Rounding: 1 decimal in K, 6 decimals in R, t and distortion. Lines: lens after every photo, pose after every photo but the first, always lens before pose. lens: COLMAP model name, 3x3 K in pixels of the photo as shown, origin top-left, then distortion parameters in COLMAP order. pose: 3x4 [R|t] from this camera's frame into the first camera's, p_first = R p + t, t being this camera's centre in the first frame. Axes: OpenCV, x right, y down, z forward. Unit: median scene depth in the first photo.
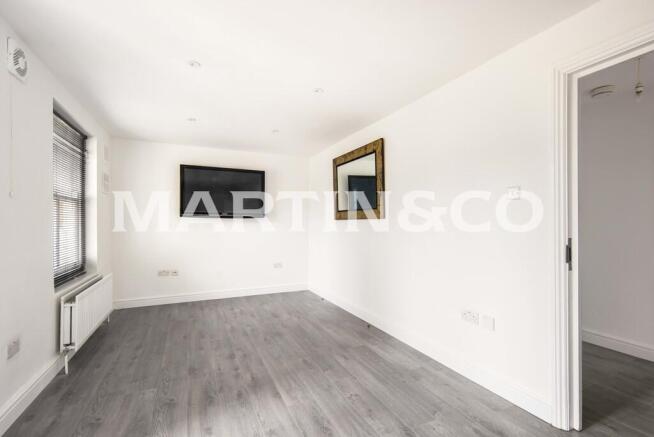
lens RADIAL K [[293.6, 0, 330.4], [0, 293.6, 221.0], [0, 0, 1]] dist [0.000599, -0.001510]
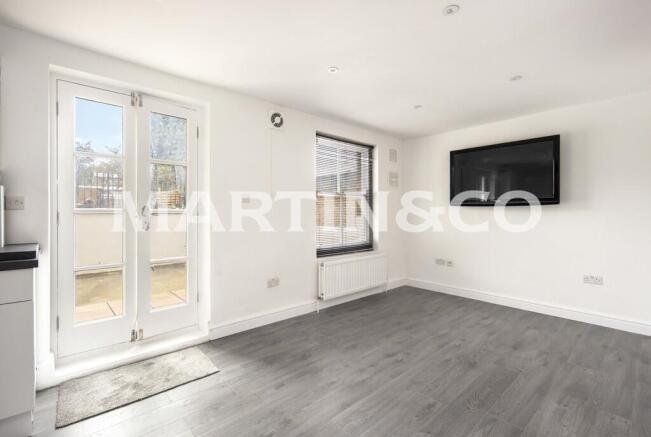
lens RADIAL K [[301.6, 0, 329.2], [0, 301.6, 216.0], [0, 0, 1]] dist [0.000811, 0.000284]
pose [[0.287053, 0.008802, -0.957874, 0.512005], [0.008056, 0.999900, 0.011603, 0.006389], [0.957881, -0.011047, 0.286953, 0.532246]]
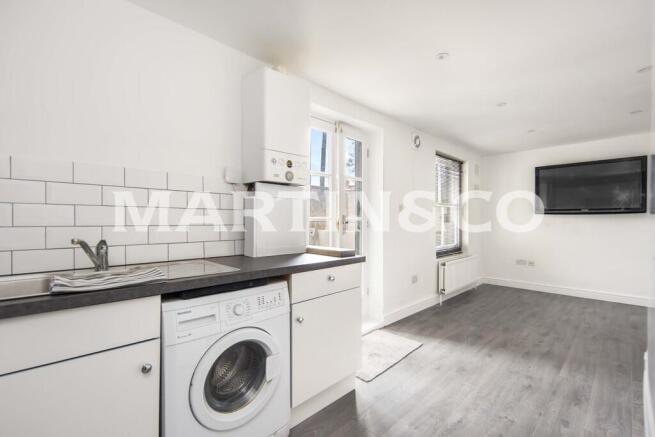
lens RADIAL K [[294.0, 0, 325.4], [0, 294.0, 223.7], [0, 0, 1]] dist [0.000599, -0.001510]
pose [[0.315604, 0.011955, -0.948816, 0.479130], [0.009085, 0.999837, 0.015620, -0.003476], [0.948847, -0.013550, 0.315444, -0.183668]]
